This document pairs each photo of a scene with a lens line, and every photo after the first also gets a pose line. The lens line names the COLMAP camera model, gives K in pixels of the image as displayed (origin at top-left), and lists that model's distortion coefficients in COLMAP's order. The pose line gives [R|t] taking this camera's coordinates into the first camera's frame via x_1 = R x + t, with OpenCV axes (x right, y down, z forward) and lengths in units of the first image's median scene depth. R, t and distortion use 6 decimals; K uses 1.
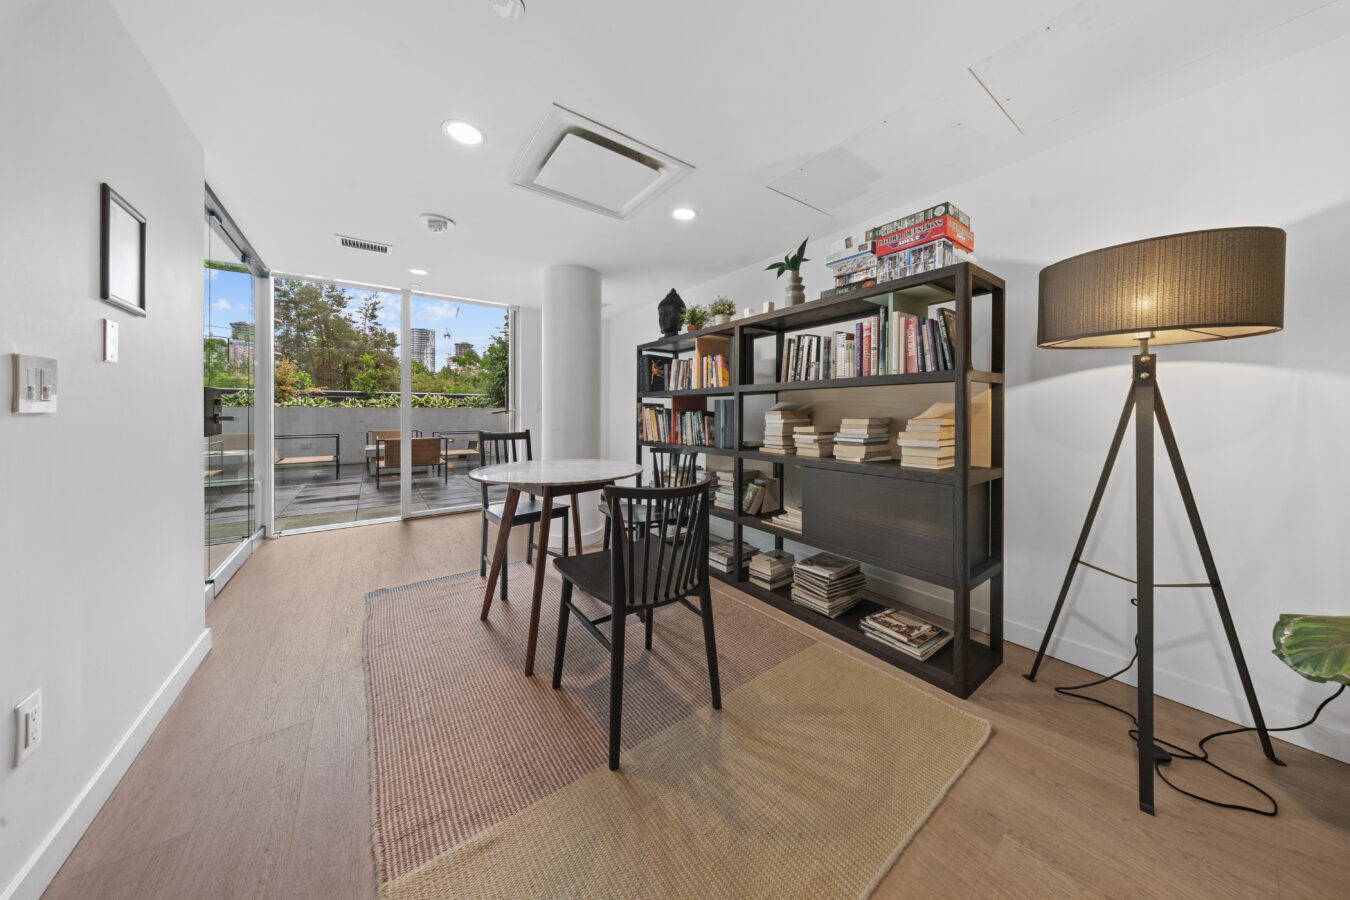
lens RADIAL K [[410.7, 0, 674.8], [0, 410.7, 412.1], [0, 0, 1]] dist [-0.000807, -0.000254]
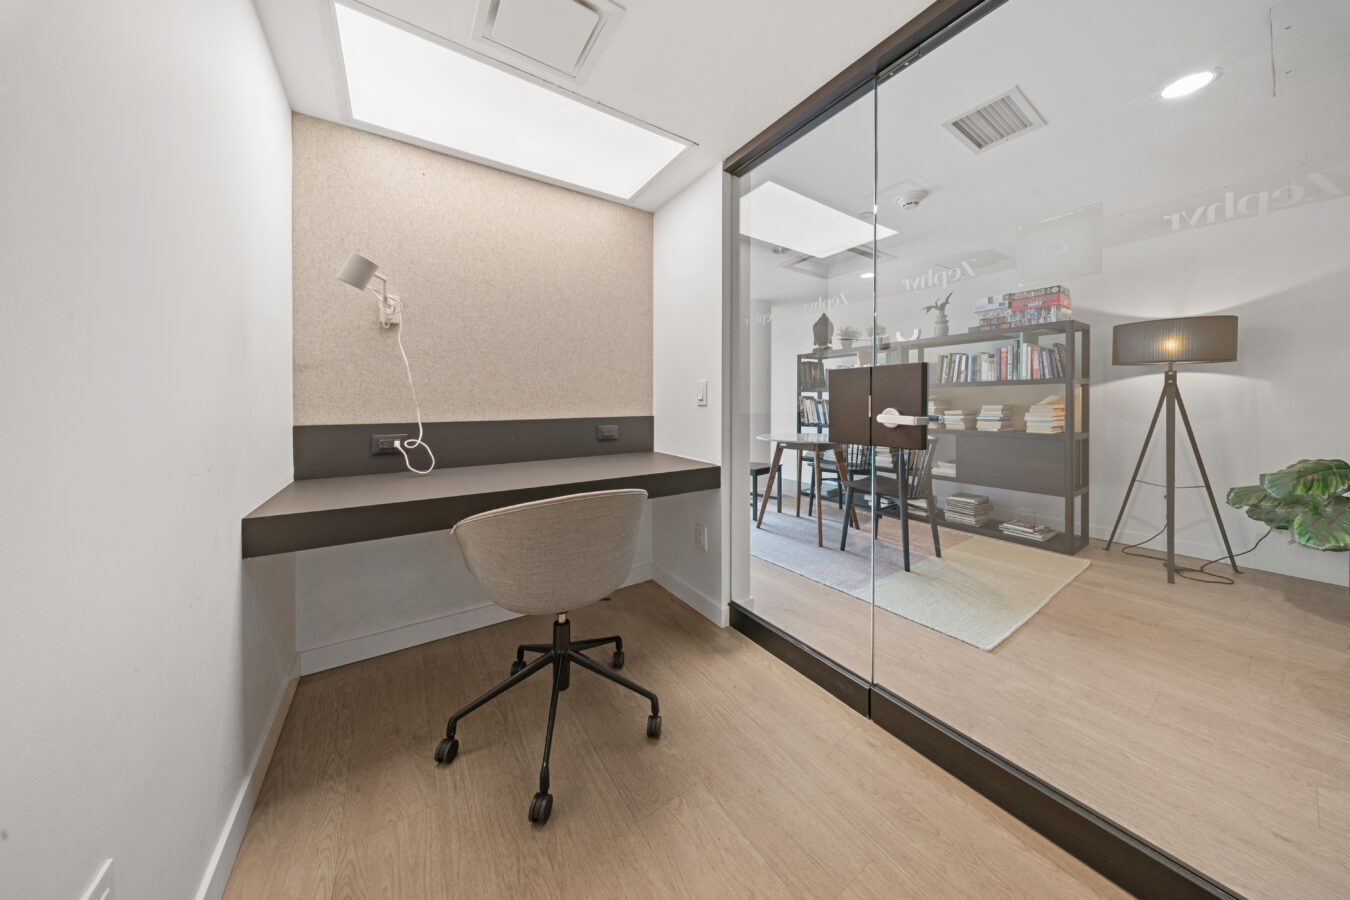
lens RADIAL K [[410.7, 0, 685.8], [0, 410.7, 404.6], [0, 0, 1]] dist [-0.000807, -0.000254]
pose [[0.999687, -0.001619, -0.024970, -0.832591], [0.001560, 0.999996, -0.002382, 0.017162], [0.024974, 0.002342, 0.999685, -0.754362]]
